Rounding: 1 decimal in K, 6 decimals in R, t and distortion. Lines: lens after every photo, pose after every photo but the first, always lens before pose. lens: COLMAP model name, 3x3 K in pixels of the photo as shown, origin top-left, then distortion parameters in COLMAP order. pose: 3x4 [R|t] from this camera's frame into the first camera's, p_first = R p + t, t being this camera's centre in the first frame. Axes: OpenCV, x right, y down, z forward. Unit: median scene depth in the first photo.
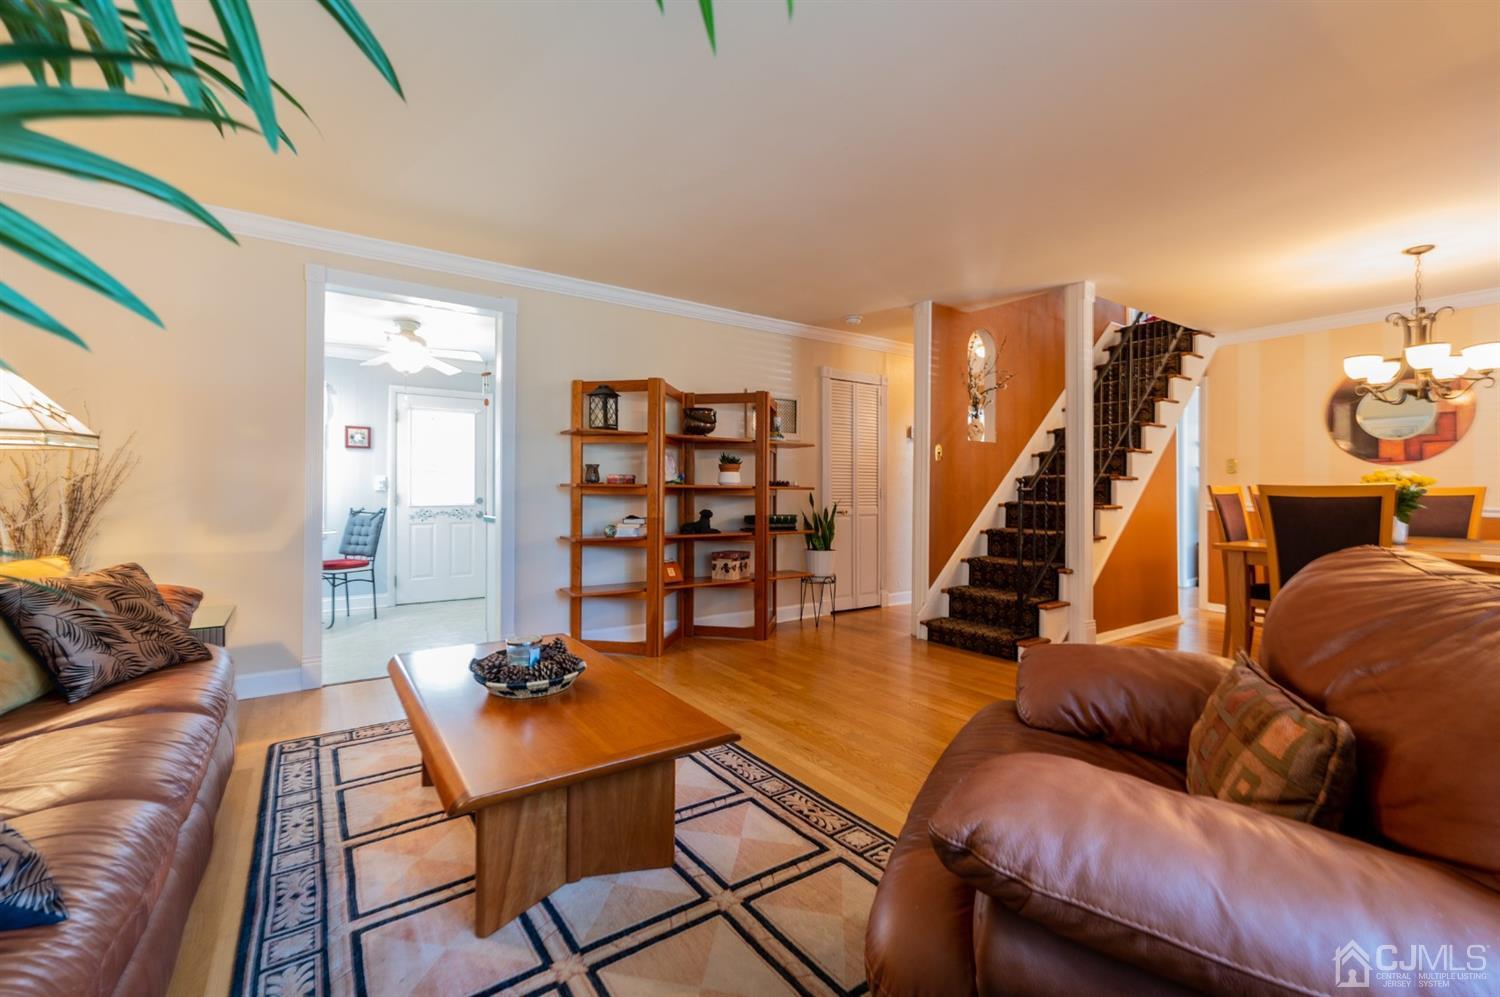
lens RADIAL K [[643.4, 0, 750.0], [0, 643.4, 498.5], [0, 0, 1]] dist [-0.001492, -0.000277]
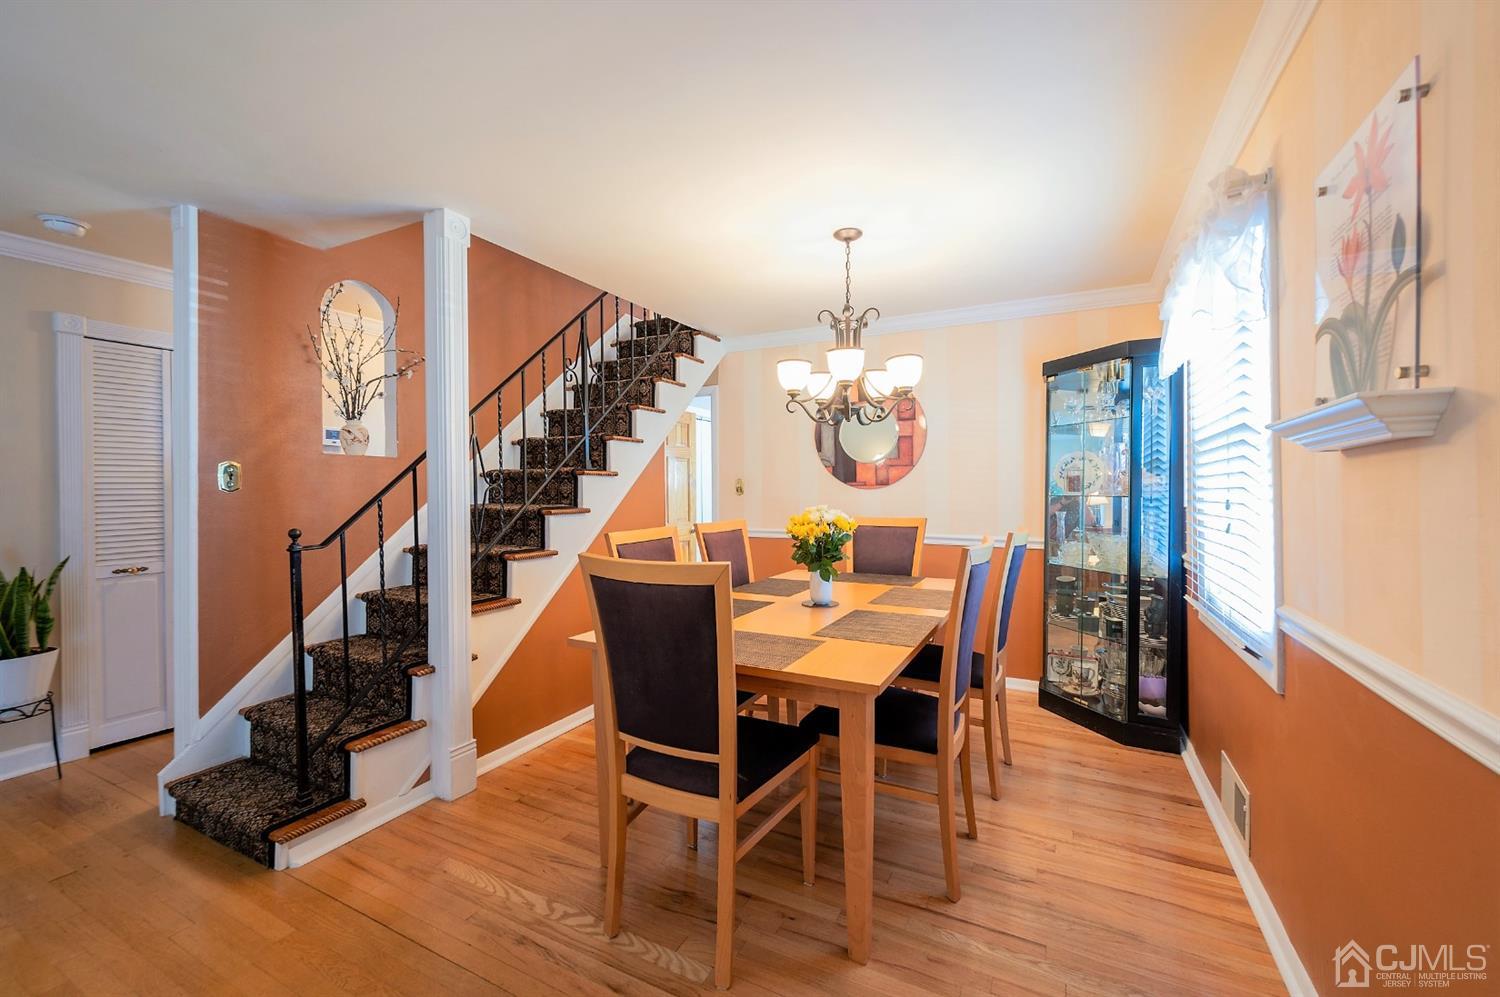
lens RADIAL K [[599.1, 0, 750.0], [0, 599.1, 498.5], [0, 0, 1]] dist [-0.001085, -0.000135]
pose [[0.886437, -0.013366, 0.462657, 0.449782], [0.010728, 0.999908, 0.008332, -0.049208], [-0.462726, -0.002422, 0.886498, 0.301256]]
